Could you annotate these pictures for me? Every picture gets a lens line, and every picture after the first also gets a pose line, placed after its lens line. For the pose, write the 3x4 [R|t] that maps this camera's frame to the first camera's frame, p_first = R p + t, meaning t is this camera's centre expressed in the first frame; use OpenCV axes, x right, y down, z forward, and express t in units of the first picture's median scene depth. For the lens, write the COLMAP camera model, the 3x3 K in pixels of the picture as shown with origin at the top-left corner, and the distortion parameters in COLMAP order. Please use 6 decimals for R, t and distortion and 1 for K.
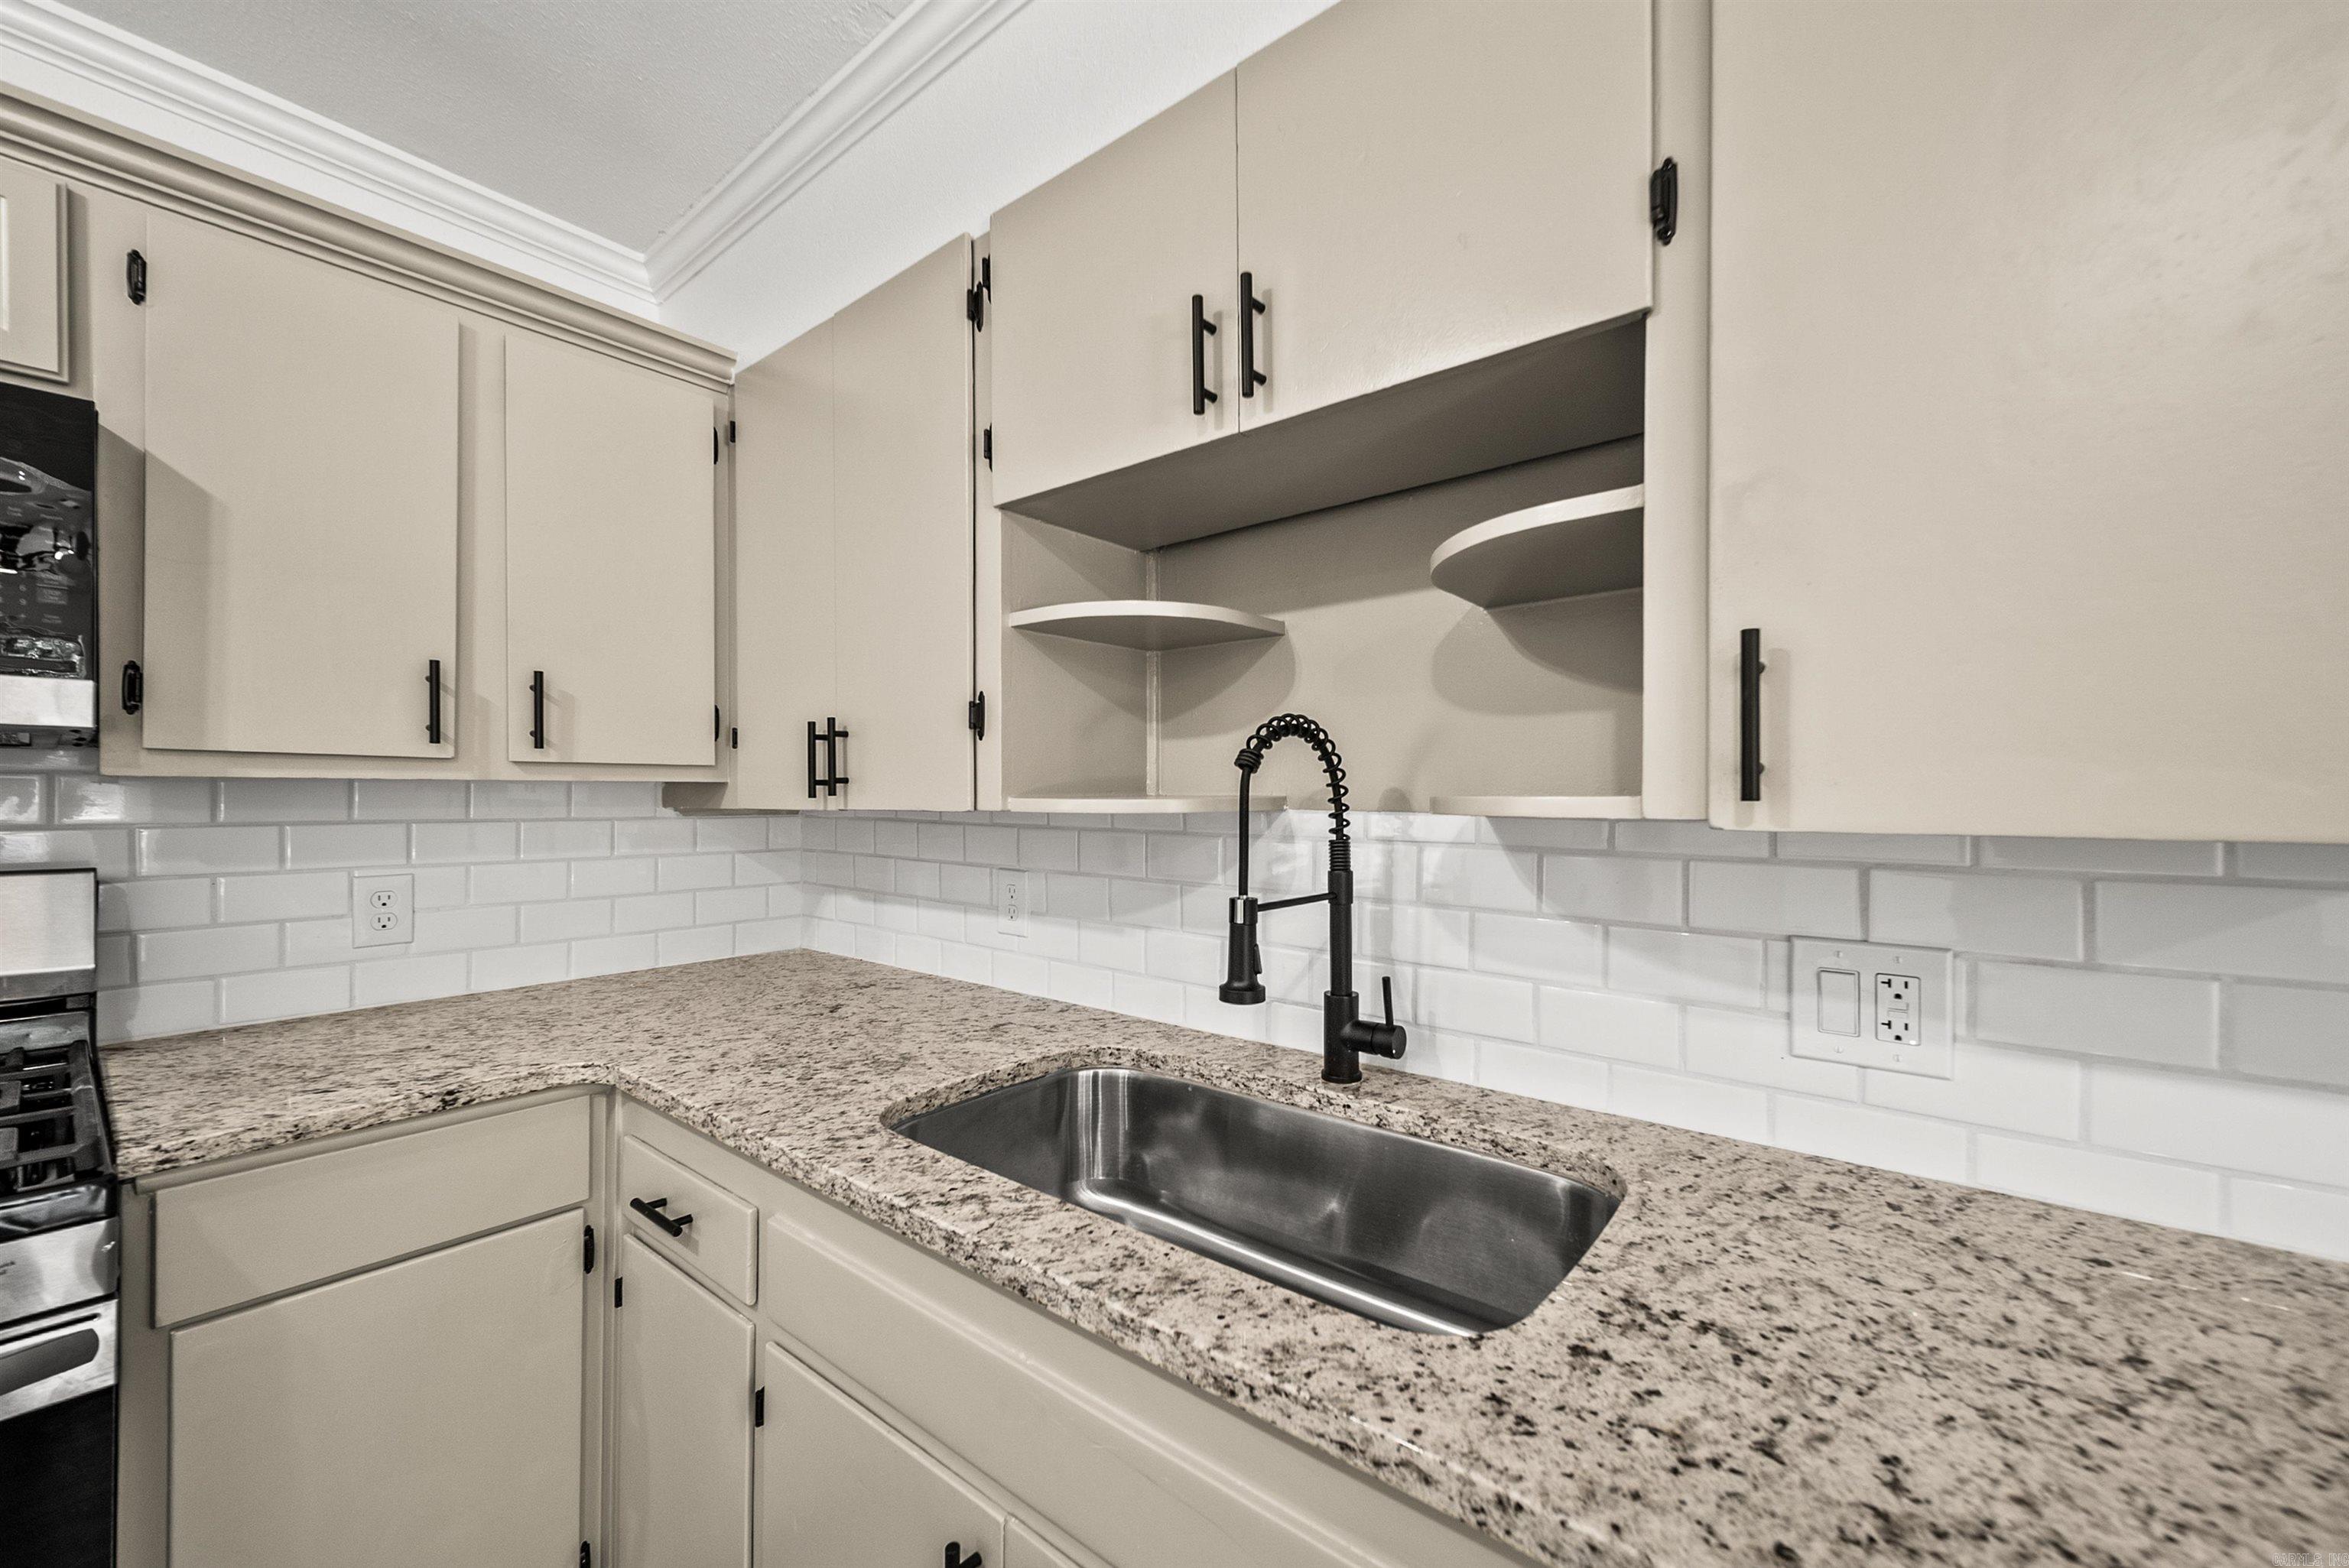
lens RADIAL K [[915.0, 0, 1191.3], [0, 915.0, 794.5], [0, 0, 1]] dist [0.005147, -0.000151]
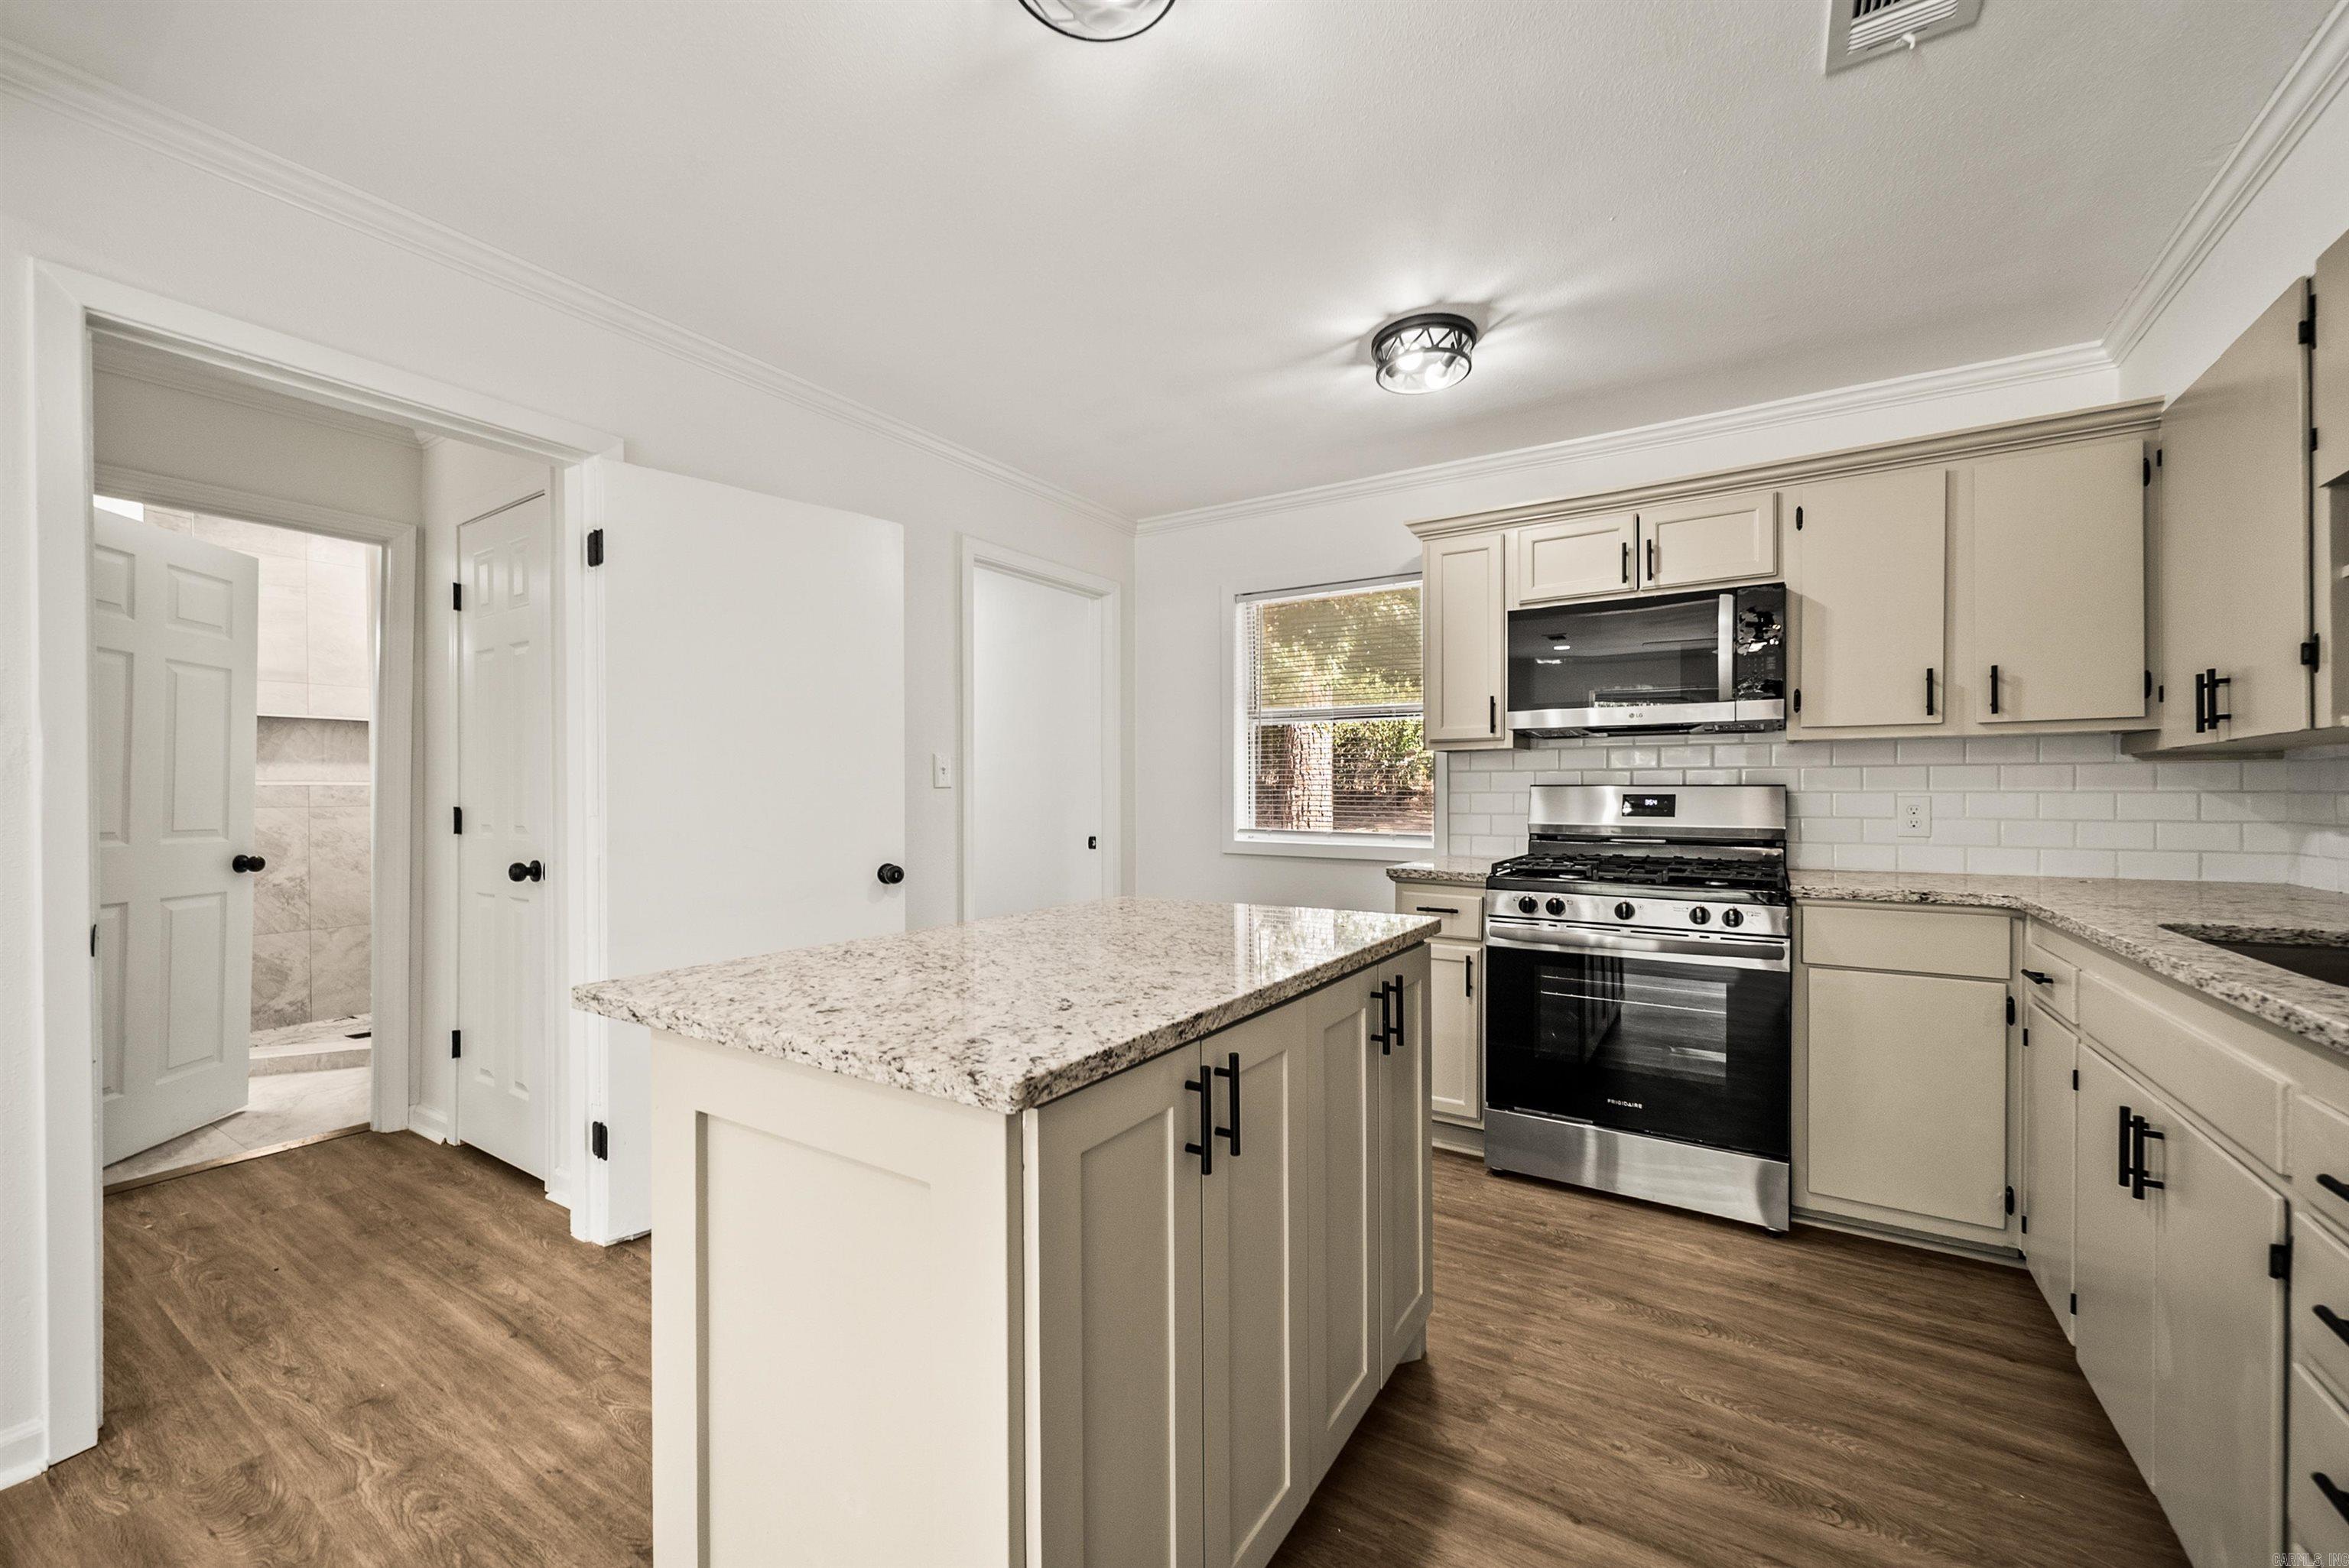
lens RADIAL K [[915.0, 0, 1191.3], [0, 915.0, 794.5], [0, 0, 1]] dist [0.005147, -0.000151]
pose [[0.111849, -0.002472, -0.993722, 0.912696], [-0.001006, 0.999996, -0.002601, 0.121042], [0.993725, 0.001290, 0.111846, -0.723521]]
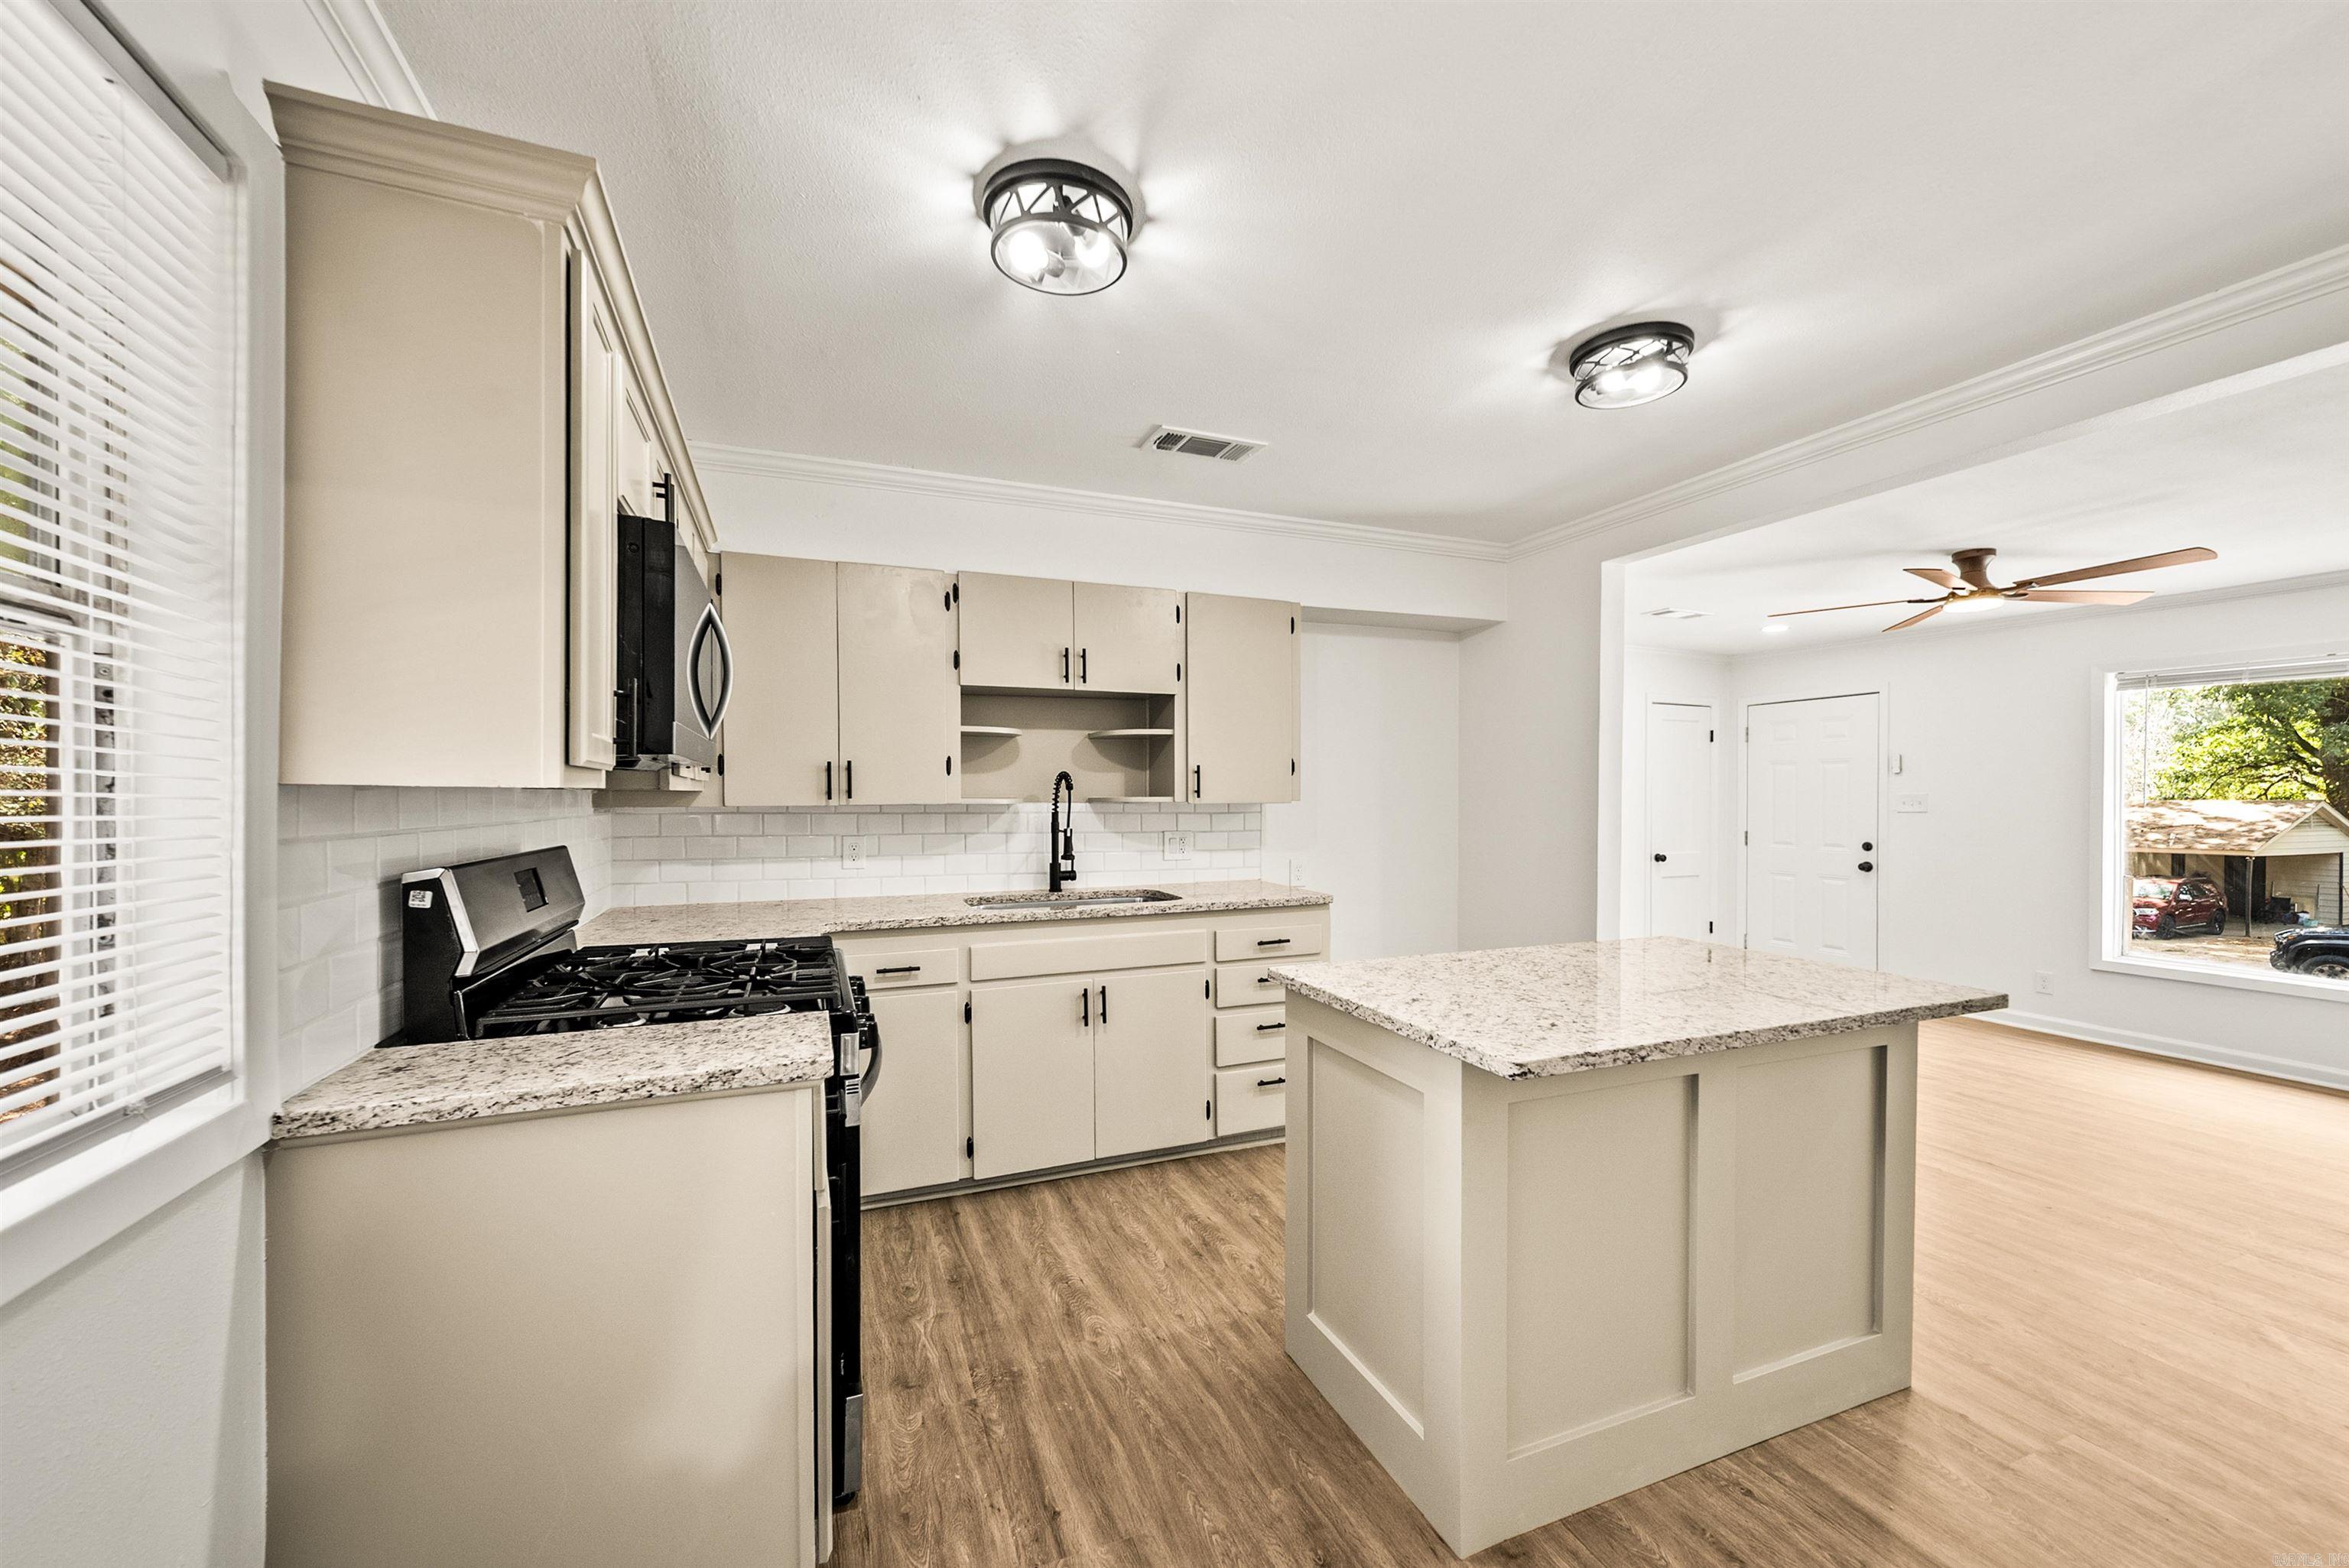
lens RADIAL K [[915.0, 0, 1191.3], [0, 915.0, 794.5], [0, 0, 1]] dist [0.005147, -0.000151]
pose [[0.487458, -0.000880, 0.873146, -2.234857], [0.003941, 0.999992, -0.001192, -0.002194], [-0.873138, 0.004022, 0.487457, -0.850893]]
